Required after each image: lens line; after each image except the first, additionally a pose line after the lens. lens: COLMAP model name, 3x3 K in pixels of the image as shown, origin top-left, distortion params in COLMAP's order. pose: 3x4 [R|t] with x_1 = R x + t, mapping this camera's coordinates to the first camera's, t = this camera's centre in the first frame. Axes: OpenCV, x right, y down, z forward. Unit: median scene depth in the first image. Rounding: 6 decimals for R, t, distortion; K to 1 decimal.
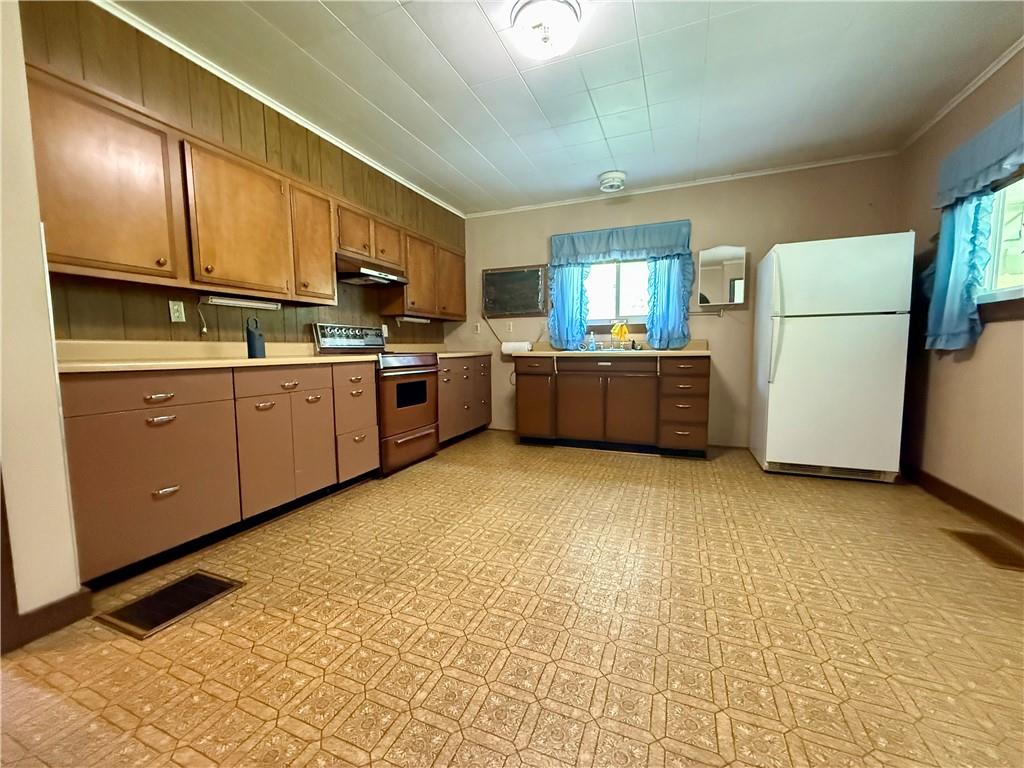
lens RADIAL K [[408.2, 0, 509.3], [0, 408.2, 383.2], [0, 0, 1]] dist [0.002958, -0.000004]
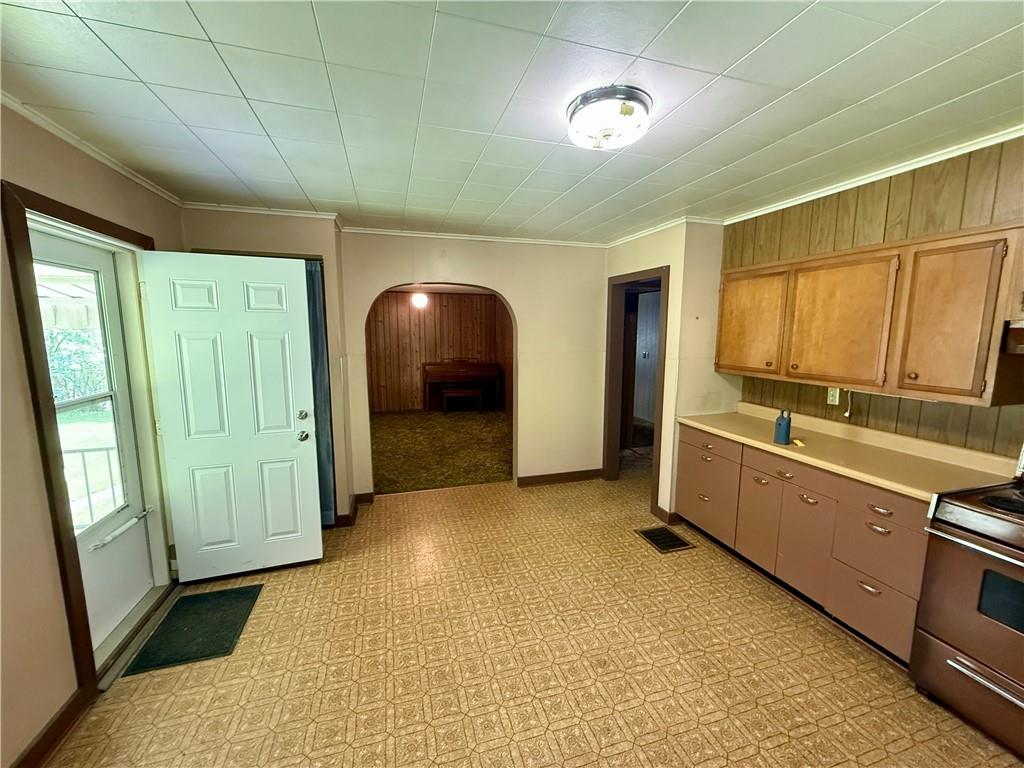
lens RADIAL K [[408.2, 0, 510.8], [0, 408.2, 383.9], [0, 0, 1]] dist [0.002958, -0.000004]
pose [[-0.772441, 0.089217, -0.628789, 0.695089], [-0.052578, 0.977701, 0.203313, -0.422744], [0.632907, 0.190107, -0.750525, 1.359608]]
